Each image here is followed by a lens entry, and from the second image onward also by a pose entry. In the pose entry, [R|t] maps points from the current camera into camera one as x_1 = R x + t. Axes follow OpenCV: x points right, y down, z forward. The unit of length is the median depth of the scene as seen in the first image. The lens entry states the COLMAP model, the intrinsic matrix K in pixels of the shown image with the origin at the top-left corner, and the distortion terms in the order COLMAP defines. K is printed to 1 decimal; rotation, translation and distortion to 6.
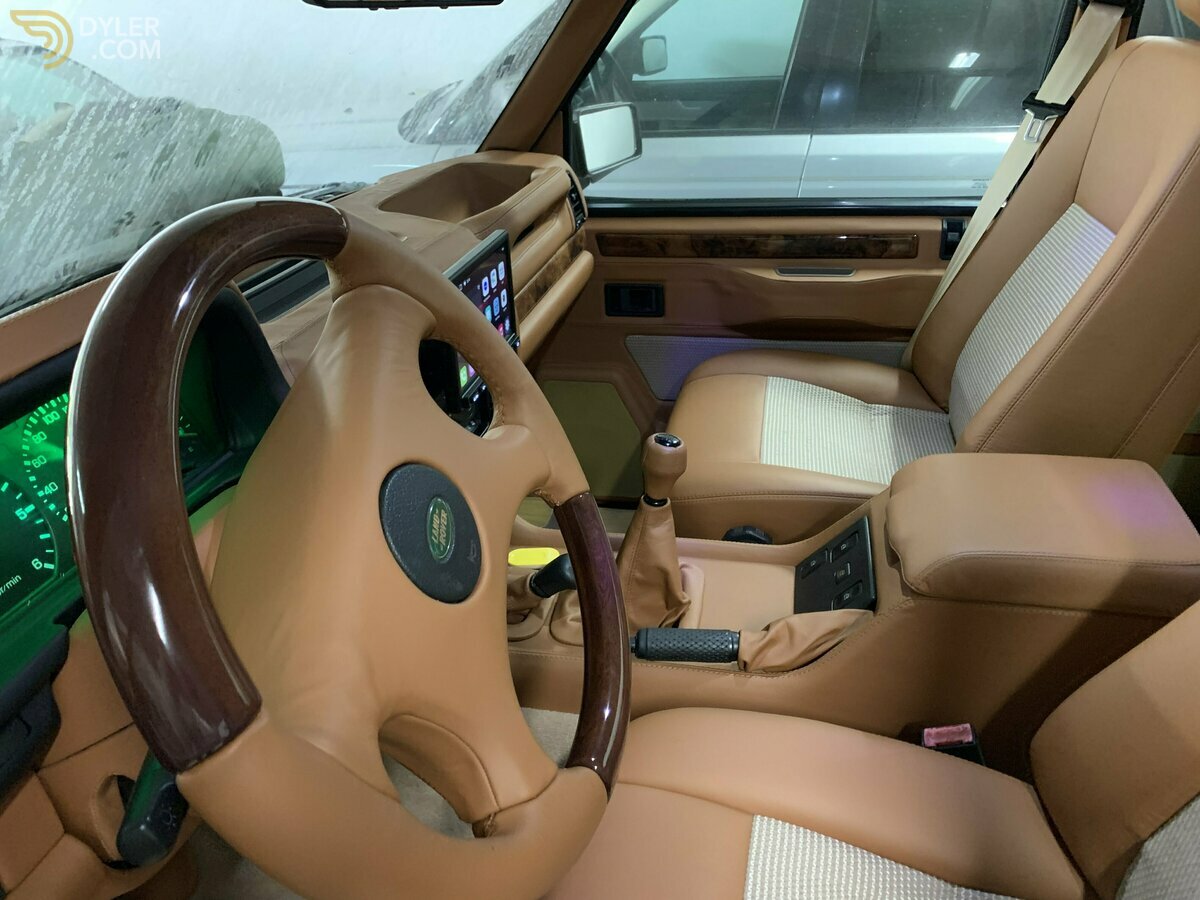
lens RADIAL K [[940.5, 0, 600.0], [0, 940.5, 450.0], [0, 0, 1]] dist [0.061171, -0.106730]
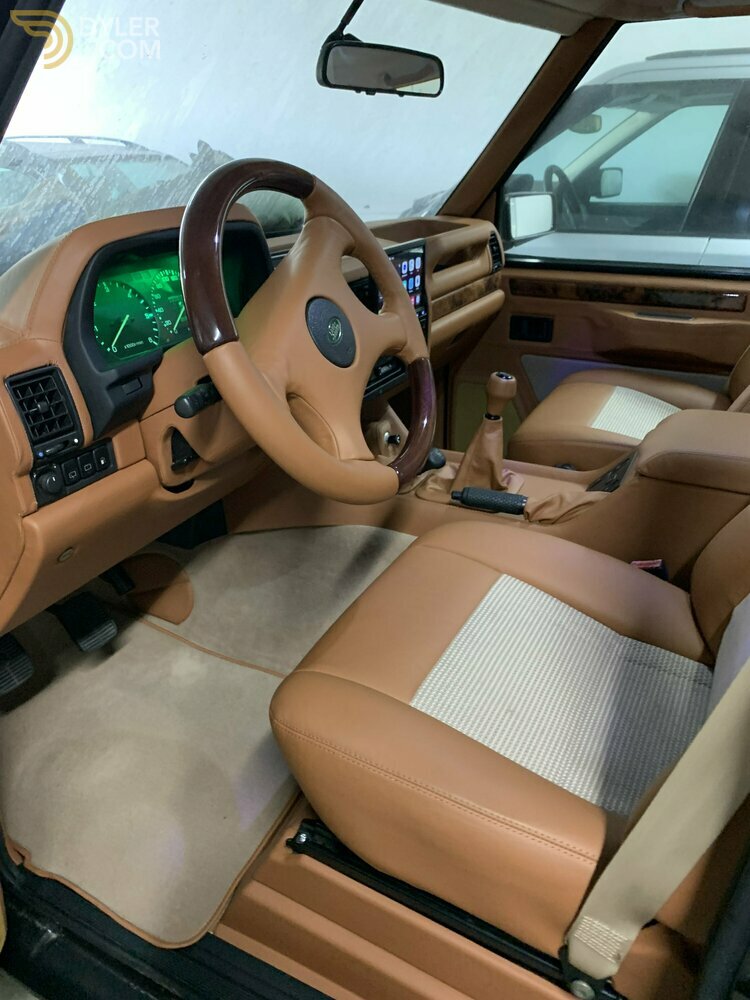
lens RADIAL K [[783.8, 0, 352.0], [0, 783.8, 499.1], [0, 0, 1]] dist [0.061171, -0.106730]
pose [[0.958294, 0.145381, -0.246042, 0.156210], [-0.152441, 0.988264, -0.009790, 0.211239], [0.241731, 0.046888, 0.969210, -0.281657]]
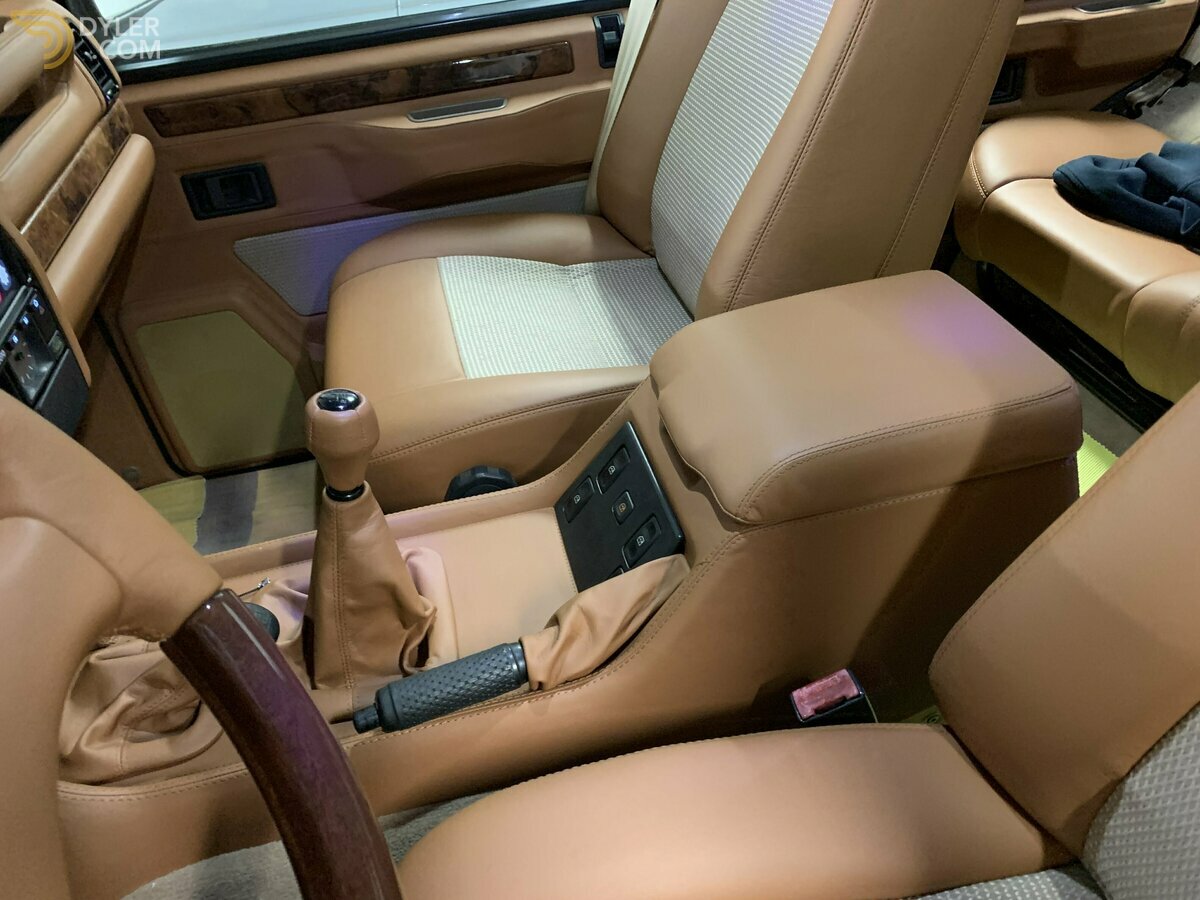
lens RADIAL K [[940.5, 0, 600.0], [0, 940.5, 450.0], [0, 0, 1]] dist [0.061171, -0.106730]
pose [[0.909348, -0.279817, 0.307878, 0.022433], [0.234912, 0.956109, 0.175132, -0.042324], [-0.343370, -0.086932, 0.935168, 0.288820]]
